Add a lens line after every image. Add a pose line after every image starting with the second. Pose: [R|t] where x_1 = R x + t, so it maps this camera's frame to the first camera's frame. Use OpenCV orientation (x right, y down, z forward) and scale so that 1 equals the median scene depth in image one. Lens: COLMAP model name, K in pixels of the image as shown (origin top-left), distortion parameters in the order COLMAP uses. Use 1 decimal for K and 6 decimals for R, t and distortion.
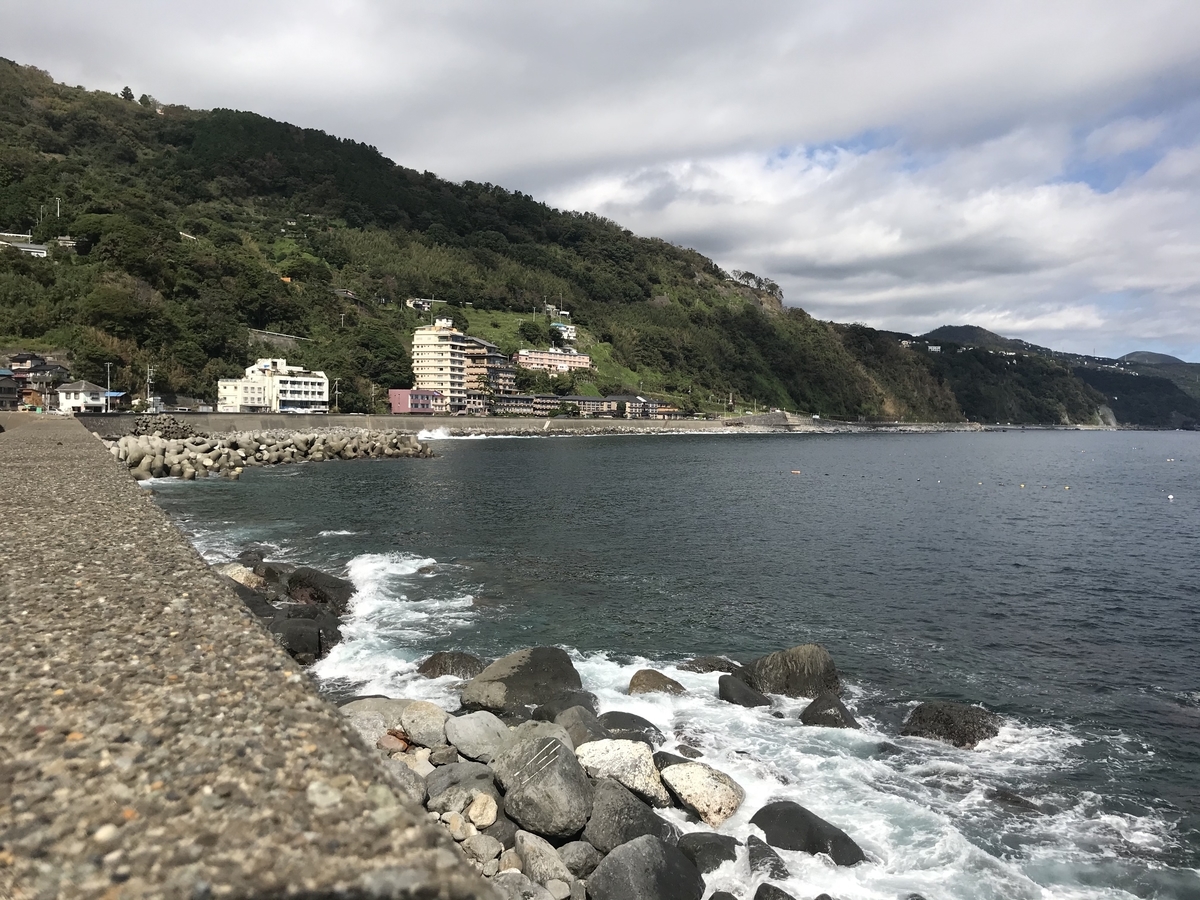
lens RADIAL K [[990.2, 0, 600.0], [0, 990.2, 450.0], [0, 0, 1]] dist [-0.001375, -0.007965]
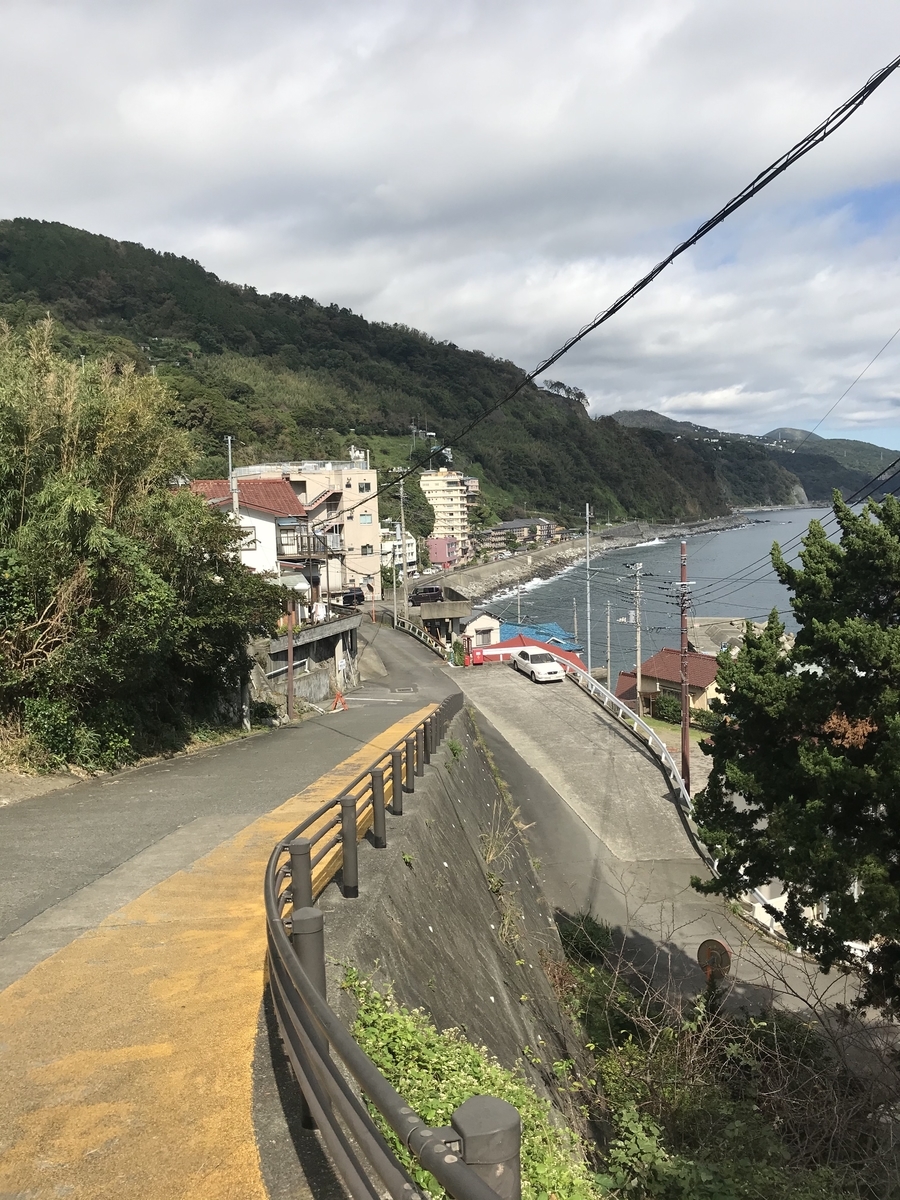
lens RADIAL K [[990.2, 0, 450.0], [0, 990.2, 600.0], [0, 0, 1]] dist [-0.001375, -0.007965]
pose [[0.981128, -0.062011, 0.183145, -0.185440], [0.050409, 0.996456, 0.067345, -0.032887], [-0.186672, -0.056842, 0.980776, 0.001788]]
